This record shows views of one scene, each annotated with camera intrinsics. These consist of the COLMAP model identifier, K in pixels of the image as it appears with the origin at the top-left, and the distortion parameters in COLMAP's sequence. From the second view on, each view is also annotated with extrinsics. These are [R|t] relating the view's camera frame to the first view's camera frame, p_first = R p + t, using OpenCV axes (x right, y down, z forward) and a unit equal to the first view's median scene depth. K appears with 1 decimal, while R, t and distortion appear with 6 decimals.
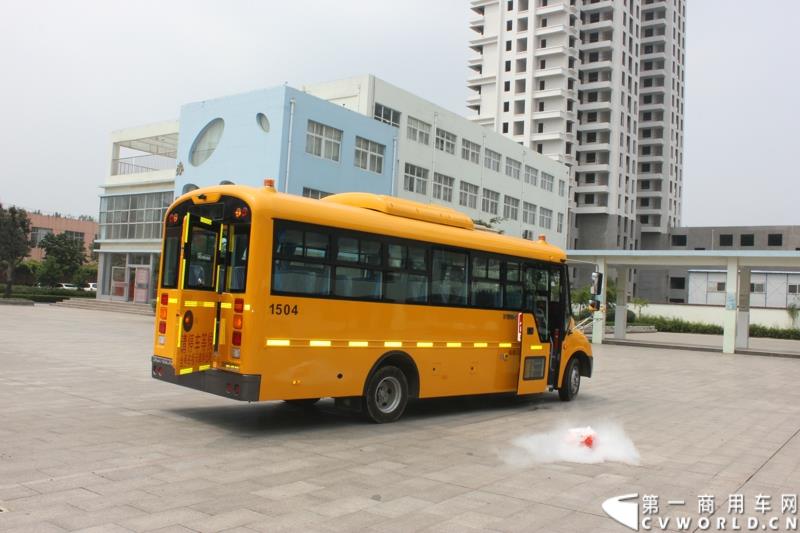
lens RADIAL K [[740.2, 0, 398.2], [0, 740.2, 275.9], [0, 0, 1]] dist [-0.152582, 0.151038]
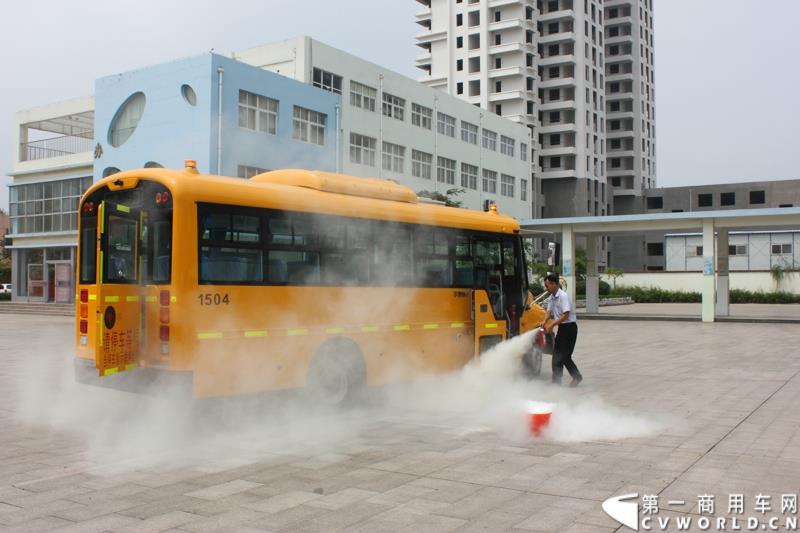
lens RADIAL K [[818.4, 0, 401.6], [0, 818.4, 276.5], [0, 0, 1]] dist [-0.132397, 0.146027]
pose [[0.996833, -0.054021, 0.058361, 0.005862], [0.052544, 0.998265, 0.026563, 0.000506], [-0.059695, -0.023413, 0.997942, -0.009727]]
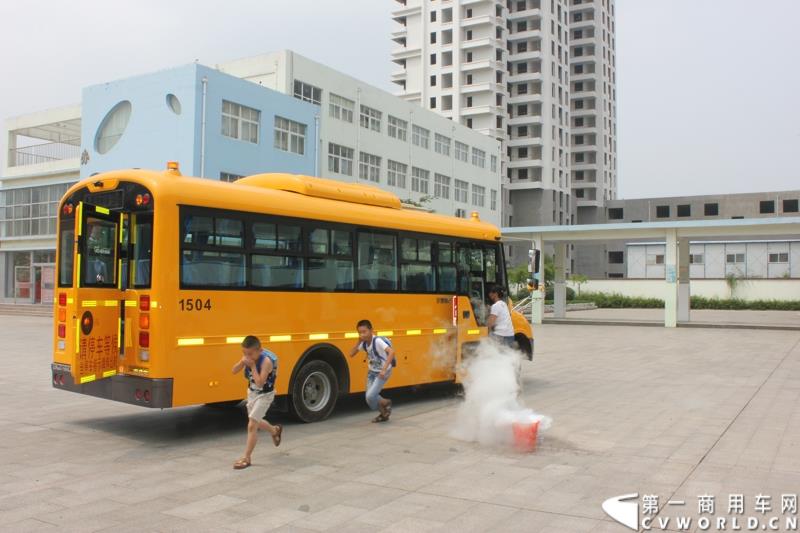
lens RADIAL K [[772.3, 0, 399.6], [0, 772.3, 278.1], [0, 0, 1]] dist [-0.145445, 0.150734]
pose [[0.994787, -0.045707, 0.091161, 0.002662], [0.043674, 0.998753, 0.024170, 0.000296], [-0.092152, -0.020063, 0.995543, 0.010619]]
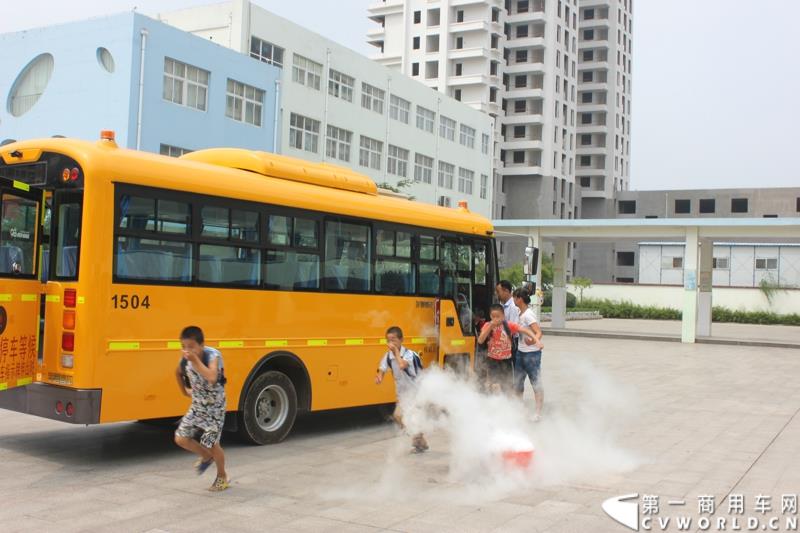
lens RADIAL K [[915.3, 0, 399.8], [0, 915.3, 280.4], [0, 0, 1]] dist [-0.115463, 0.159577]
pose [[0.992058, -0.018600, 0.124402, 0.001117], [0.015019, 0.999447, 0.029657, -0.000044], [-0.124885, -0.027553, 0.991789, 0.009319]]
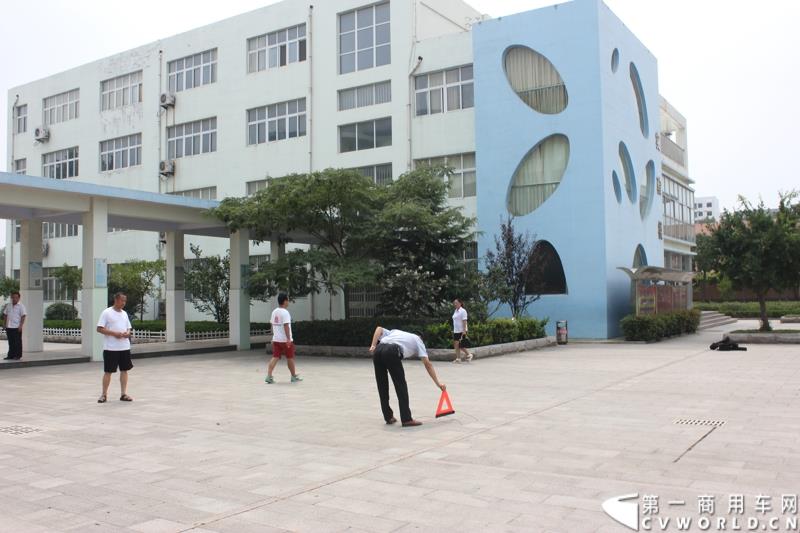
lens RADIAL K [[749.2, 0, 412.1], [0, 749.2, 274.6], [0, 0, 1]] dist [-0.151413, 0.165692]
pose [[0.057686, -0.089718, -0.994295, 1.120686], [0.054405, 0.994756, -0.086603, 0.122664], [0.996851, -0.049099, 0.062265, 1.676905]]
